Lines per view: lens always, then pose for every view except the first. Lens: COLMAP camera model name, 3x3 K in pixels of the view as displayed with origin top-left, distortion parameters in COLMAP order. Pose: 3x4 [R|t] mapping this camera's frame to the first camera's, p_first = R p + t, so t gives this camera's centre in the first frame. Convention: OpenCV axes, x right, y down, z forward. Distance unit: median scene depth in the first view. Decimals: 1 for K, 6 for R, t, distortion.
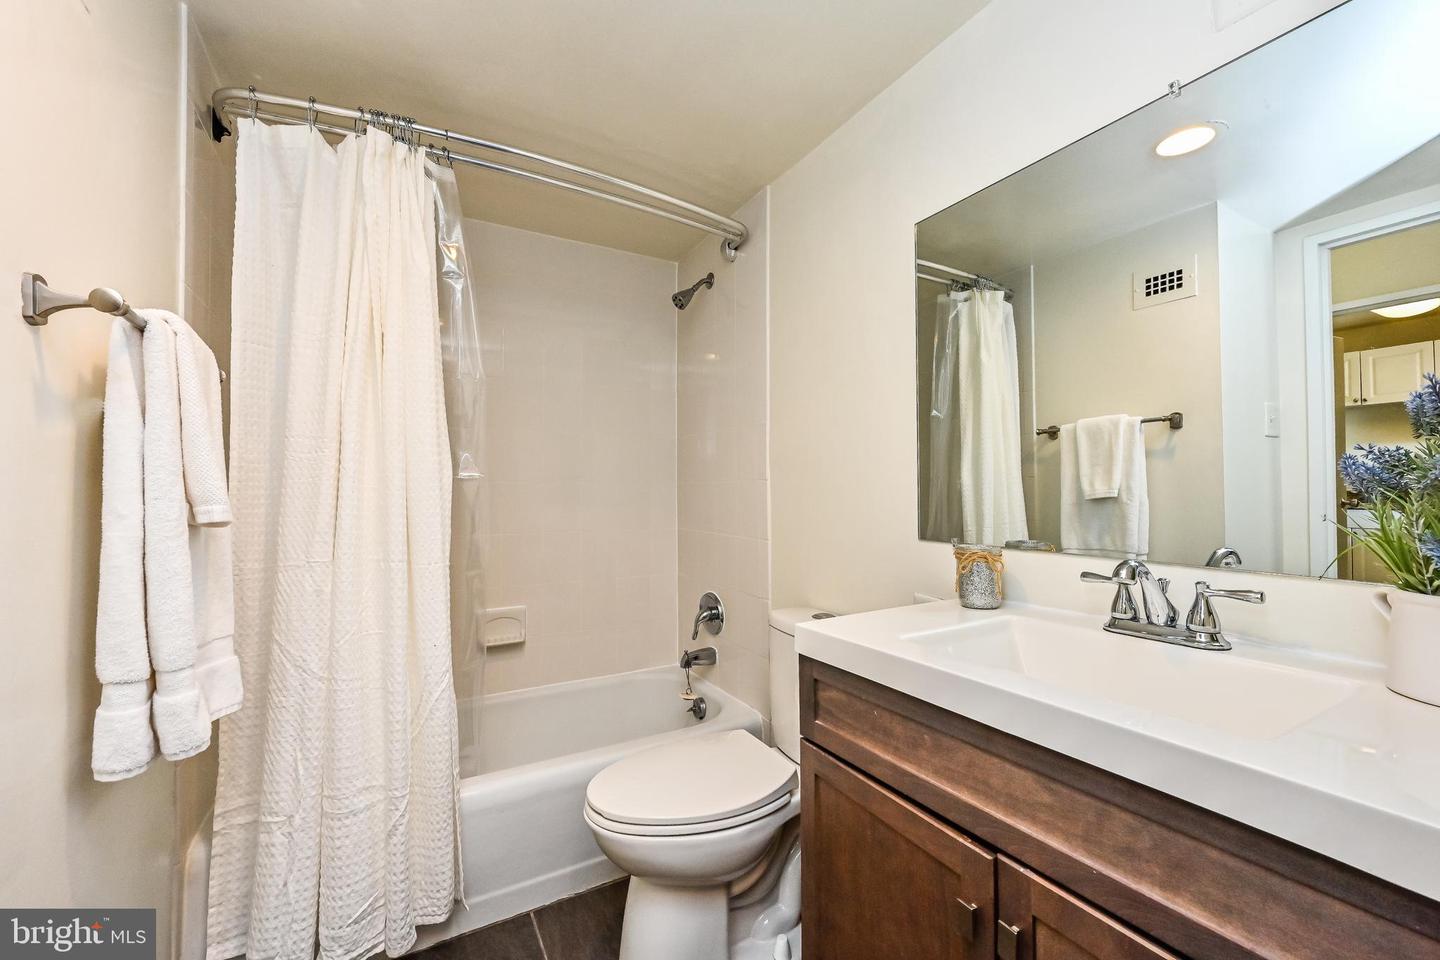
lens RADIAL K [[559.0, 0, 720.6], [0, 559.0, 479.7], [0, 0, 1]] dist [0.000748, 0.000010]
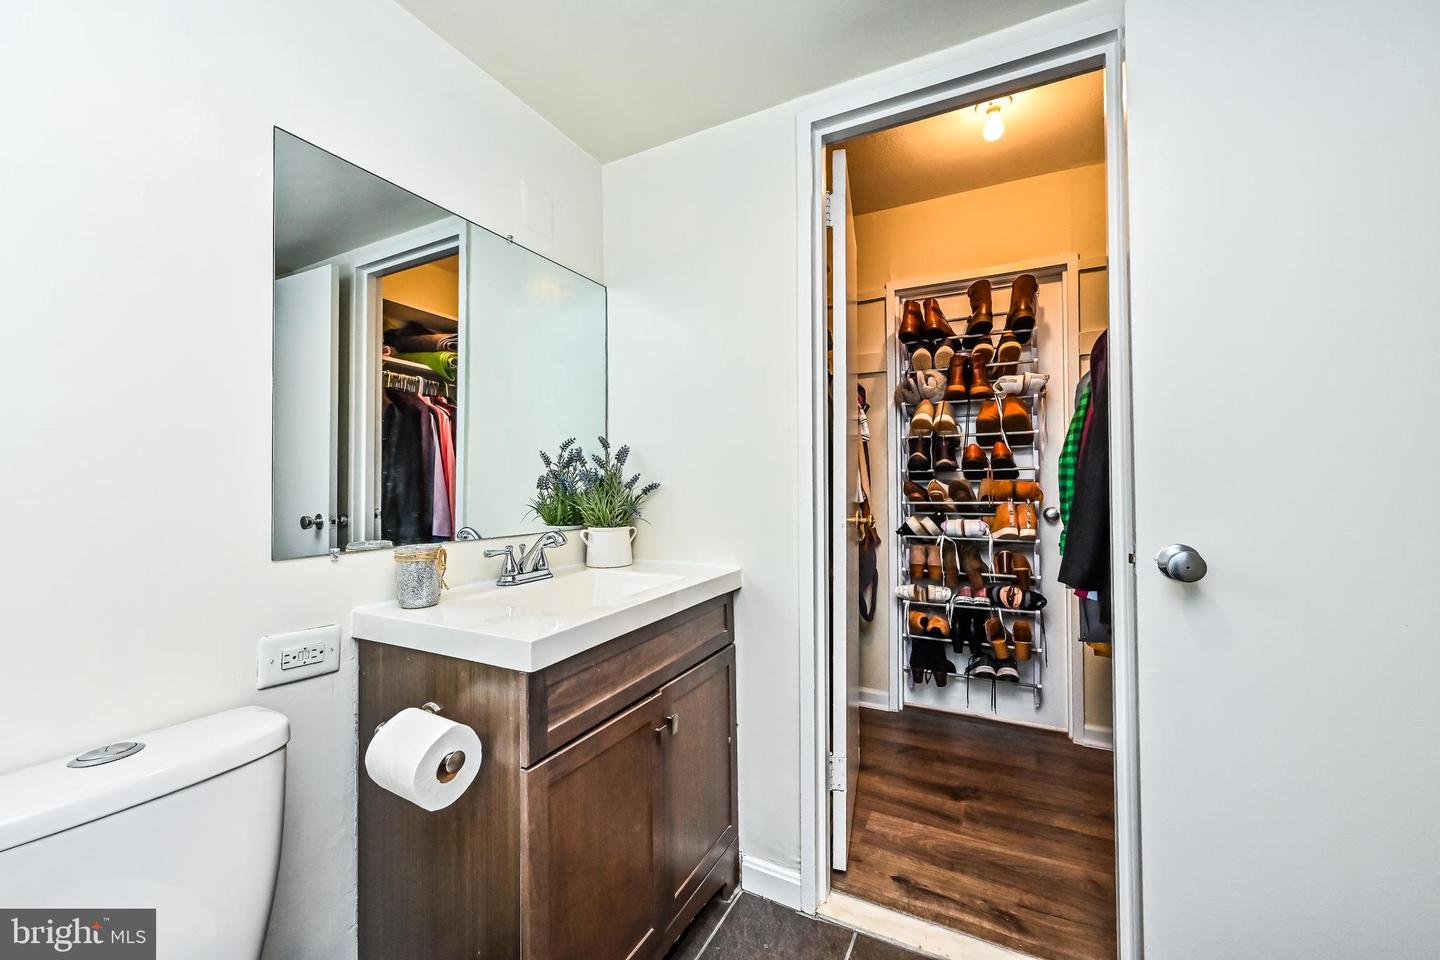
lens RADIAL K [[559.0, 0, 724.2], [0, 559.0, 480.3], [0, 0, 1]] dist [0.000748, 0.000010]
pose [[-0.544784, 0.015425, 0.838434, -0.810509], [-0.008418, 0.999680, -0.023861, 0.027387], [-0.838534, -0.020058, -0.544480, 1.299208]]
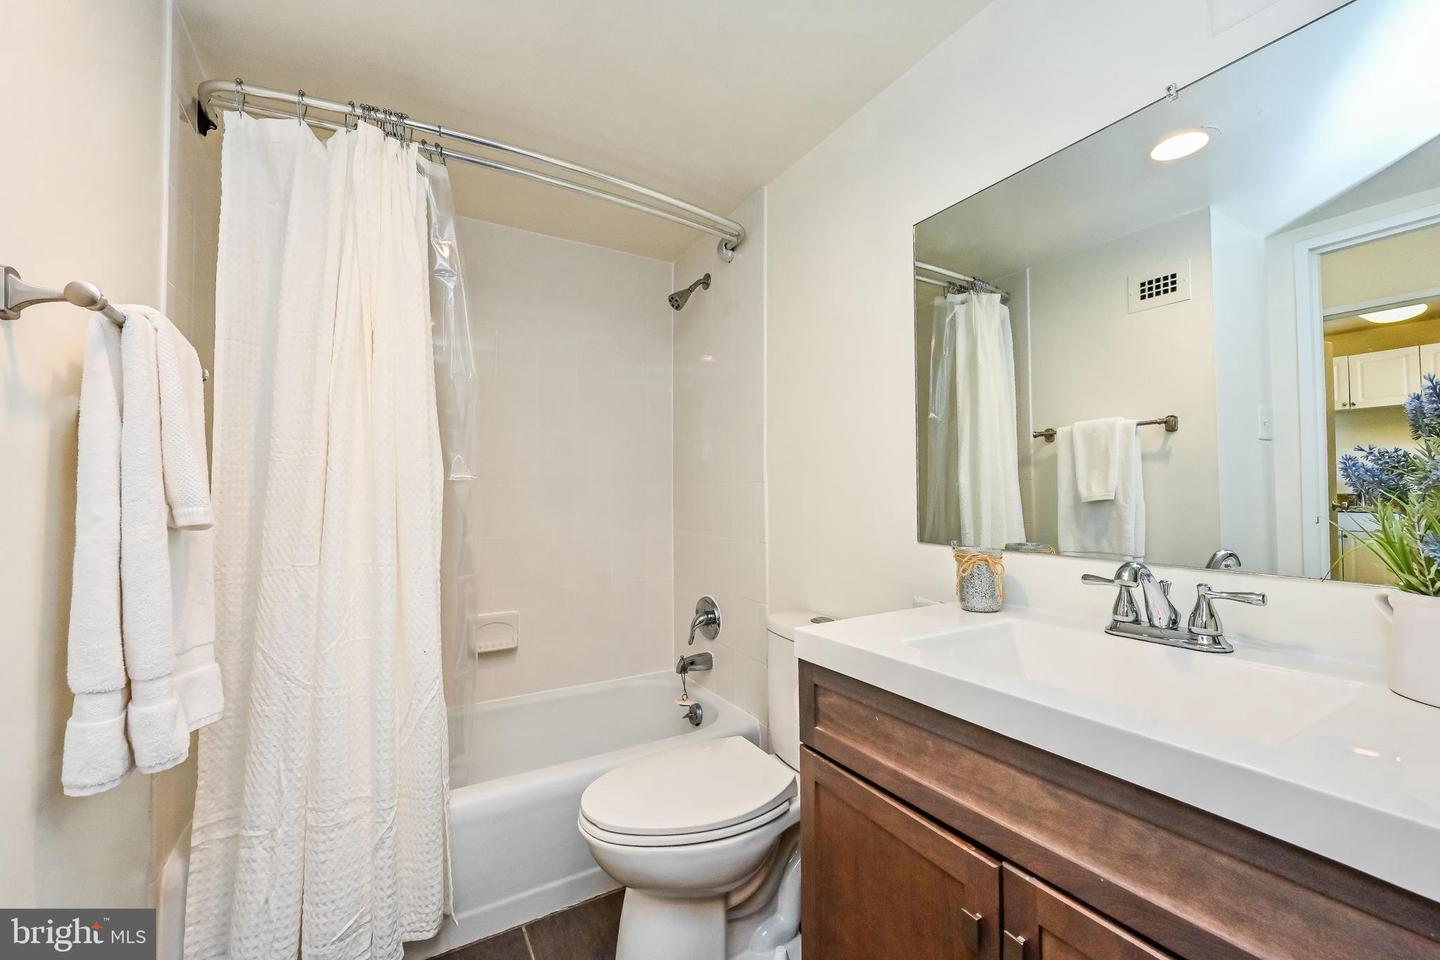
lens RADIAL K [[559.0, 0, 723.5], [0, 559.0, 478.4], [0, 0, 1]] dist [0.000748, 0.000010]
pose [[0.999845, 0.000621, 0.017589, -0.008758], [-0.000450, 0.999953, -0.009725, 0.004269], [-0.017594, 0.009715, 0.999798, 0.015674]]
